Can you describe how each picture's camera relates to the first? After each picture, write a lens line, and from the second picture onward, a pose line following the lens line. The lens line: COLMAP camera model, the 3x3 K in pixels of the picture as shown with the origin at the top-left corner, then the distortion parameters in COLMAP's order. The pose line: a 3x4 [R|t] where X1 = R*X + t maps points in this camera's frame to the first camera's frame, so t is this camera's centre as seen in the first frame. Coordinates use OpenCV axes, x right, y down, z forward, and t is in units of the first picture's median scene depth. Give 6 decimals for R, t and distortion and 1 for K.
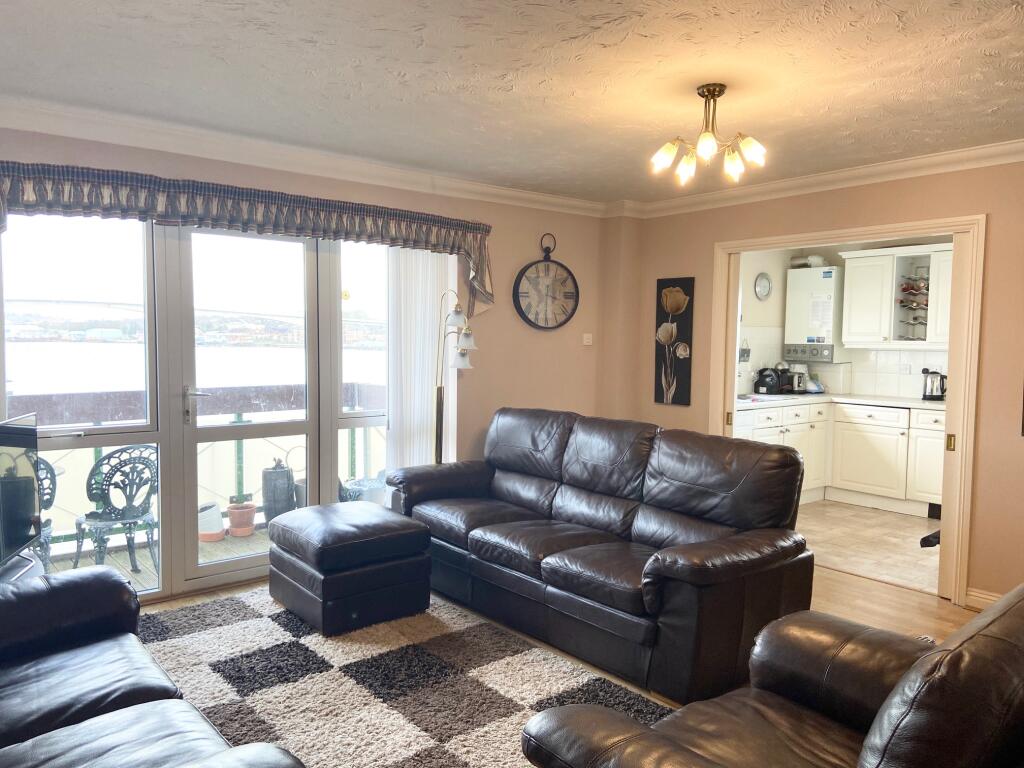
lens RADIAL K [[773.6, 0, 507.2], [0, 773.6, 384.7], [0, 0, 1]] dist [0.063983, -0.006813]
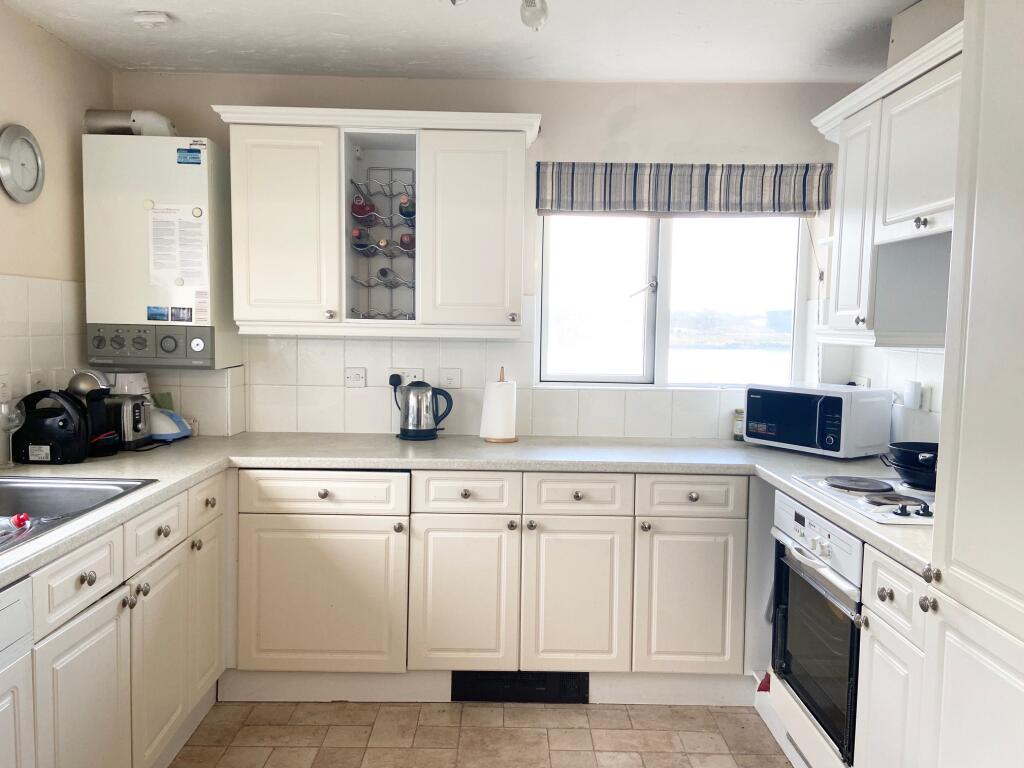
lens RADIAL K [[773.6, 0, 504.2], [0, 773.6, 385.0], [0, 0, 1]] dist [0.063983, -0.006813]
pose [[0.615697, -0.063506, 0.785419, 0.177404], [0.035623, 0.997971, 0.052767, -0.035834], [-0.787177, -0.004510, 0.616711, 0.609527]]
